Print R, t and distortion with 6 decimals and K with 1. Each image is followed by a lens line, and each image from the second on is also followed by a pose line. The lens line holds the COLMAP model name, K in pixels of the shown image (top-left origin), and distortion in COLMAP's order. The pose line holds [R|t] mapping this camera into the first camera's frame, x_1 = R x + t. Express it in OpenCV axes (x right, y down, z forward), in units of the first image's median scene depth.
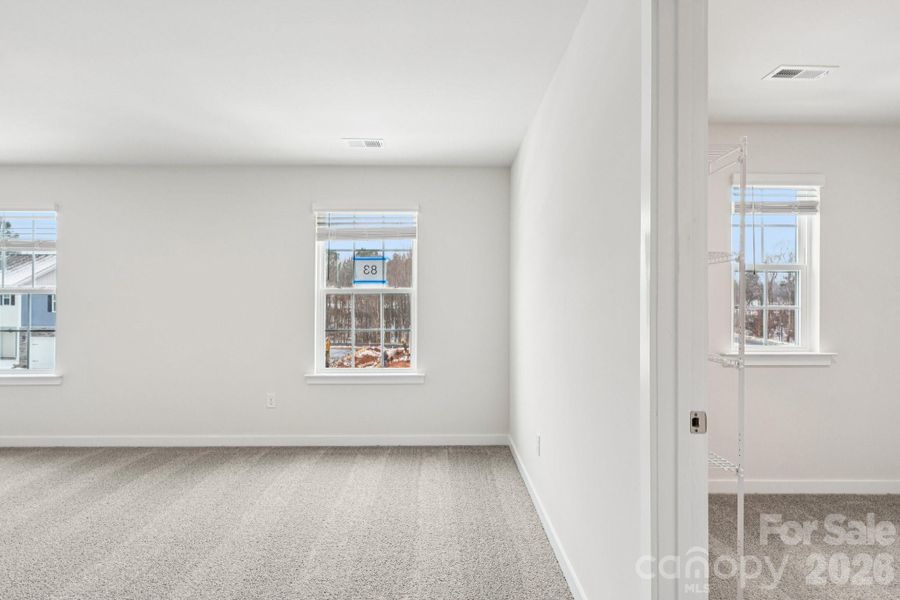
lens RADIAL K [[466.7, 0, 457.2], [0, 466.7, 300.7], [0, 0, 1]] dist [-0.004399, 0.001777]
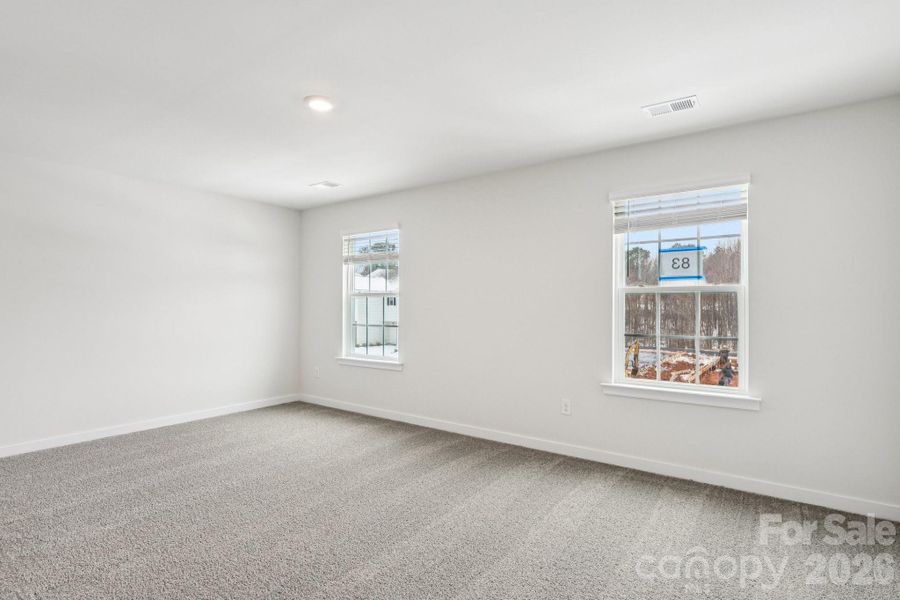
lens RADIAL K [[466.7, 0, 446.8], [0, 466.7, 300.9], [0, 0, 1]] dist [-0.004399, 0.001777]
pose [[0.790342, -0.004199, -0.612652, -0.009921], [0.003221, 0.999991, -0.002698, 0.000798], [0.612658, 0.000160, 0.790348, 0.106481]]
